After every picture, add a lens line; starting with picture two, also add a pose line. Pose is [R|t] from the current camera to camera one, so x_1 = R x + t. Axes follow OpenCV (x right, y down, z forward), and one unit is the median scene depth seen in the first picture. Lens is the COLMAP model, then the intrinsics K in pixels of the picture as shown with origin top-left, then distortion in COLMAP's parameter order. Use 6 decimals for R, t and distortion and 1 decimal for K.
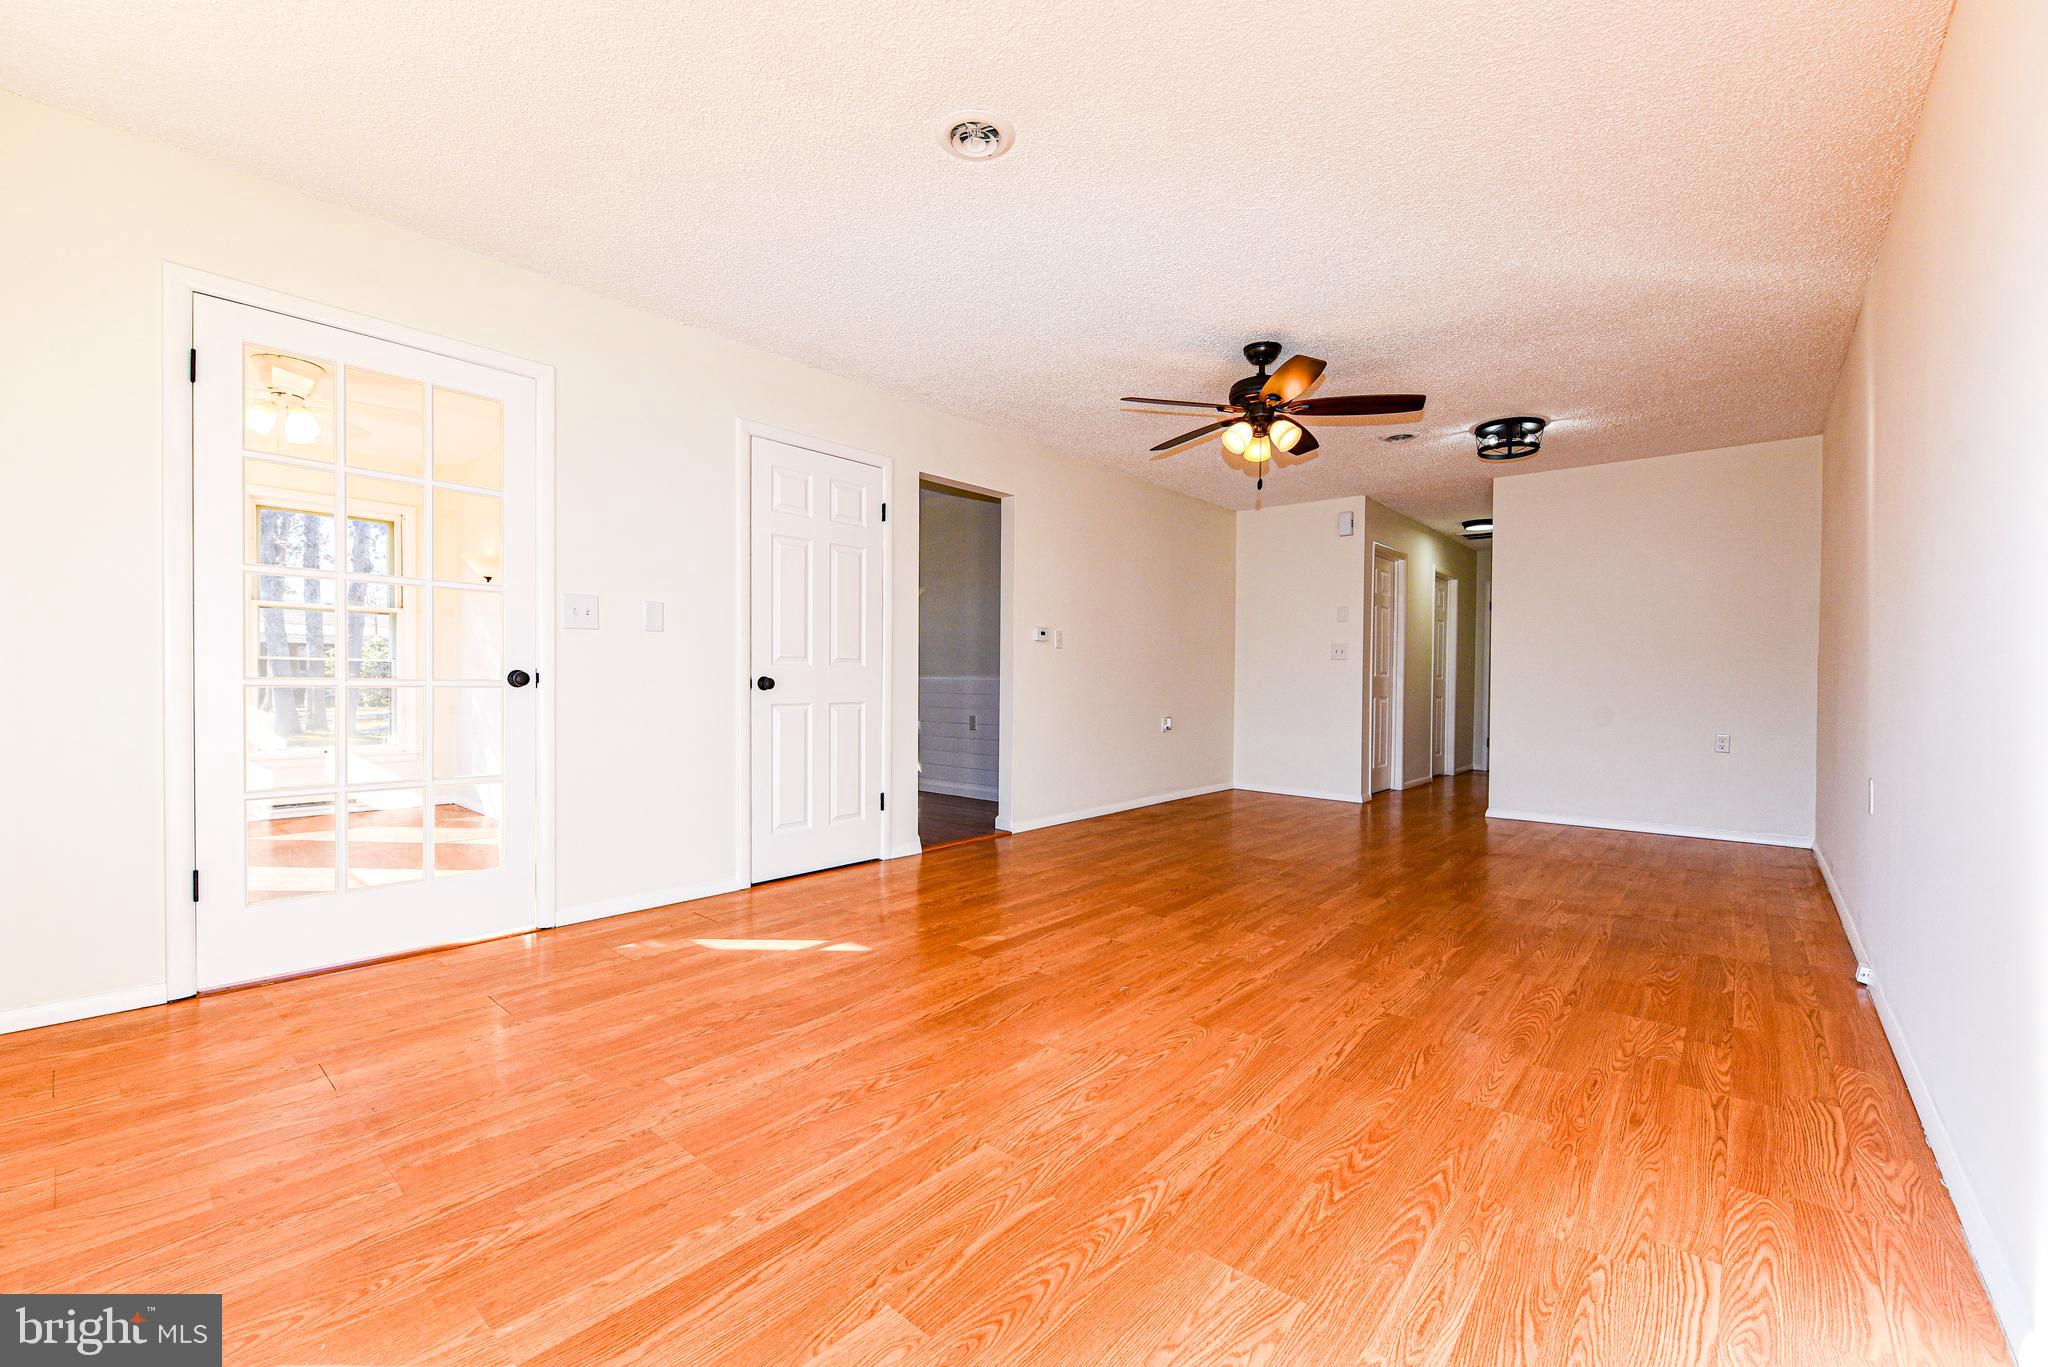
lens RADIAL K [[841.8, 0, 1039.7], [0, 841.8, 690.0], [0, 0, 1]] dist [0.001309, -0.000384]
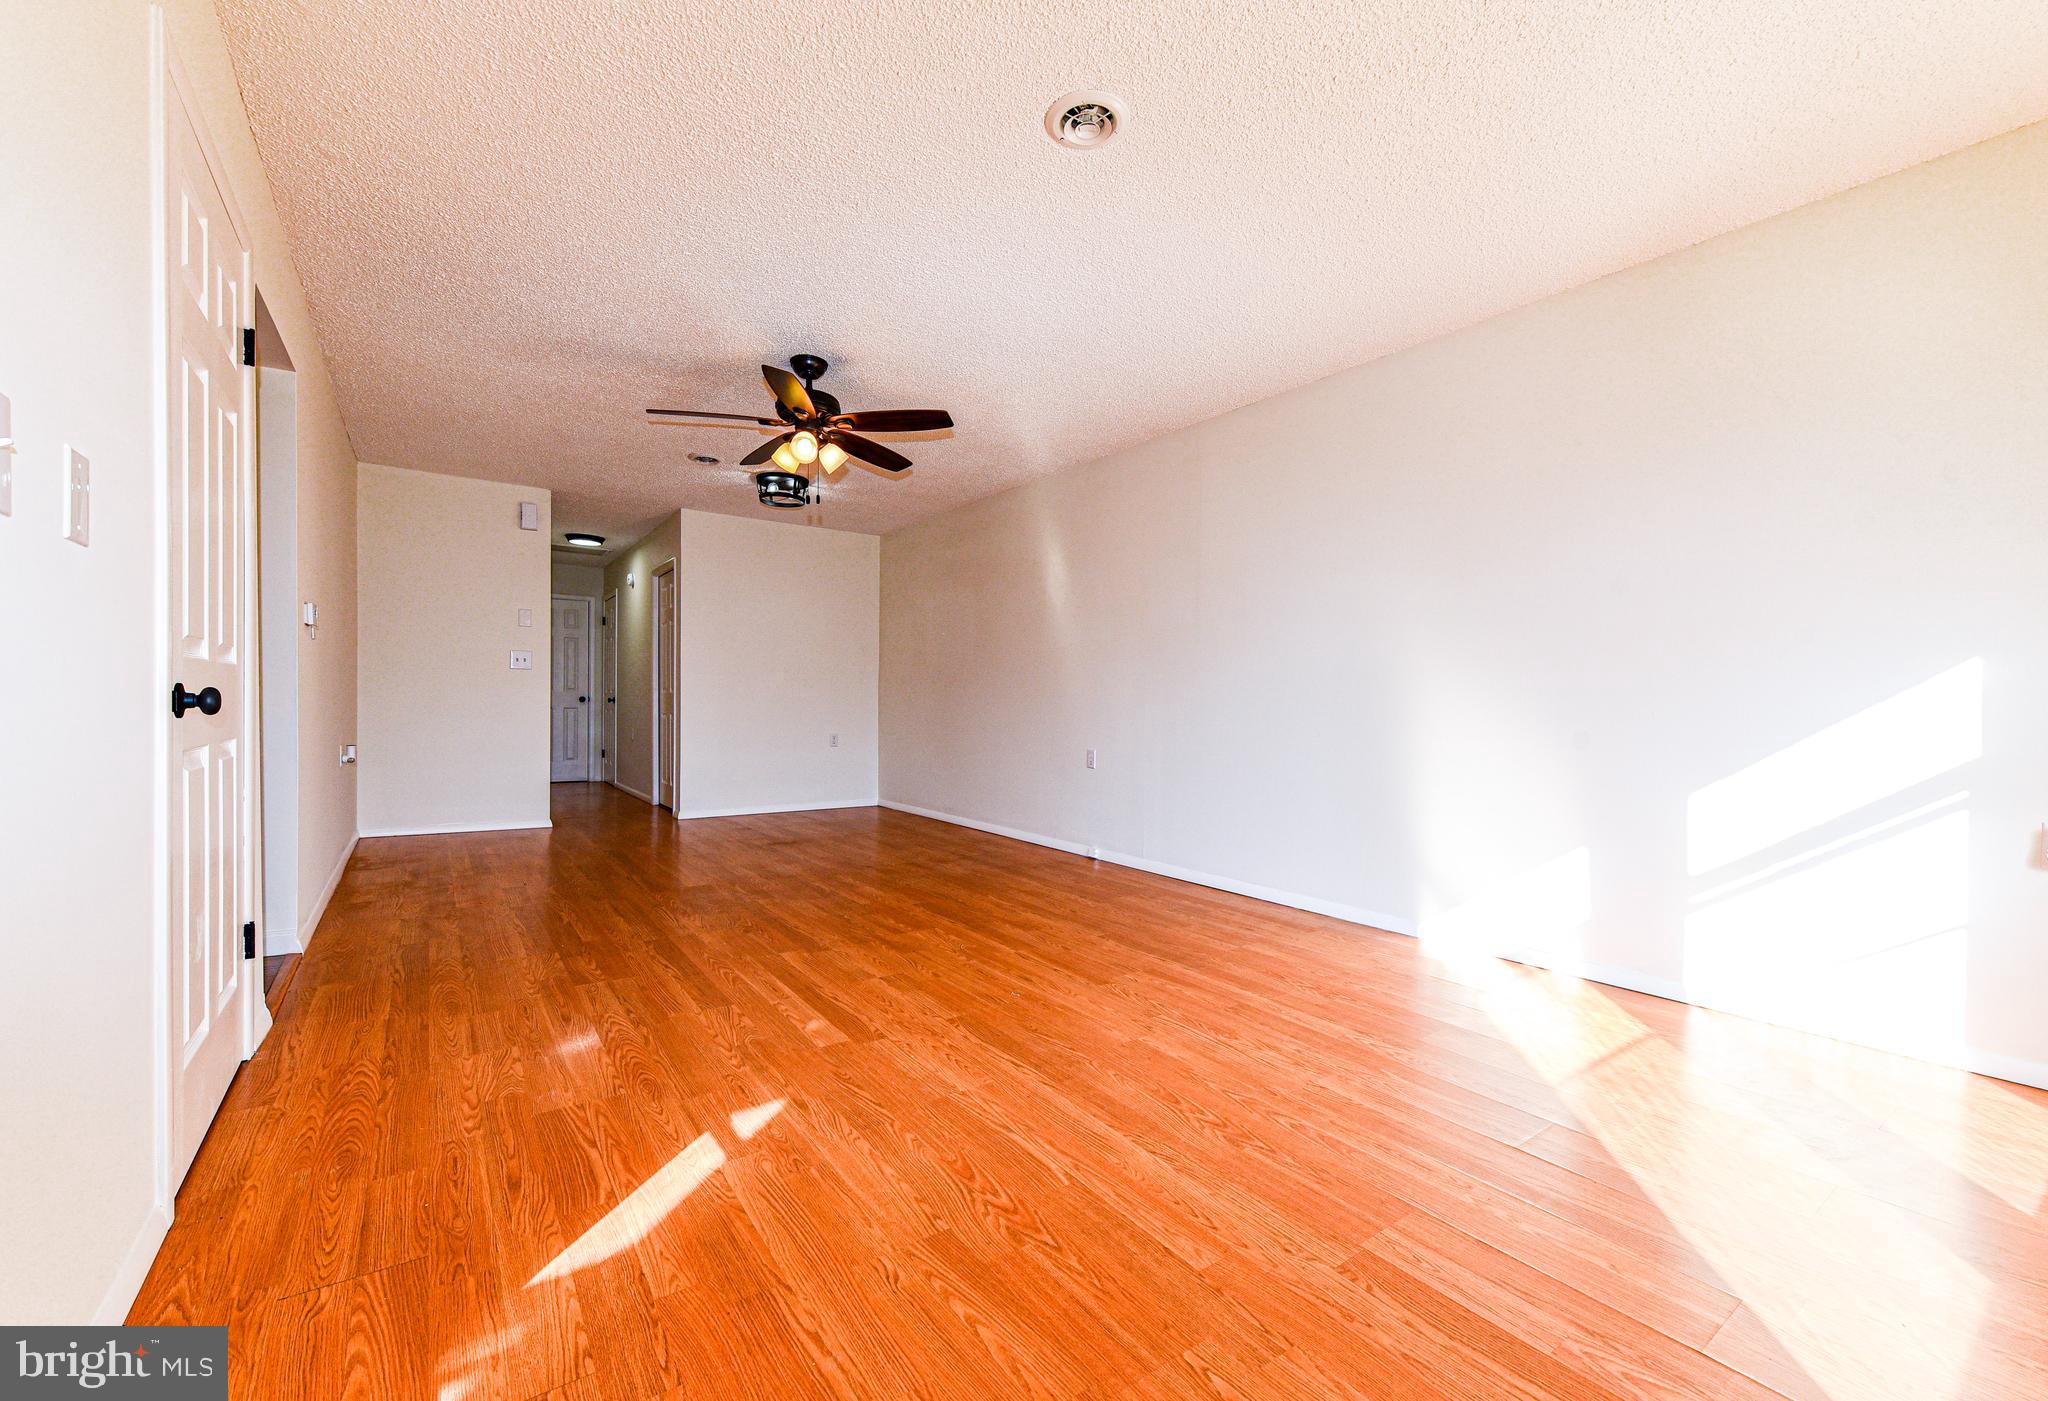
lens RADIAL K [[801.6, 0, 1014.1], [0, 801.6, 716.8], [0, 0, 1]] dist [-0.000324, -0.000052]
pose [[0.266992, -0.023835, 0.963404, -0.750311], [0.003473, 0.999711, 0.023770, -0.011345], [-0.963692, -0.003001, 0.266998, 0.648767]]
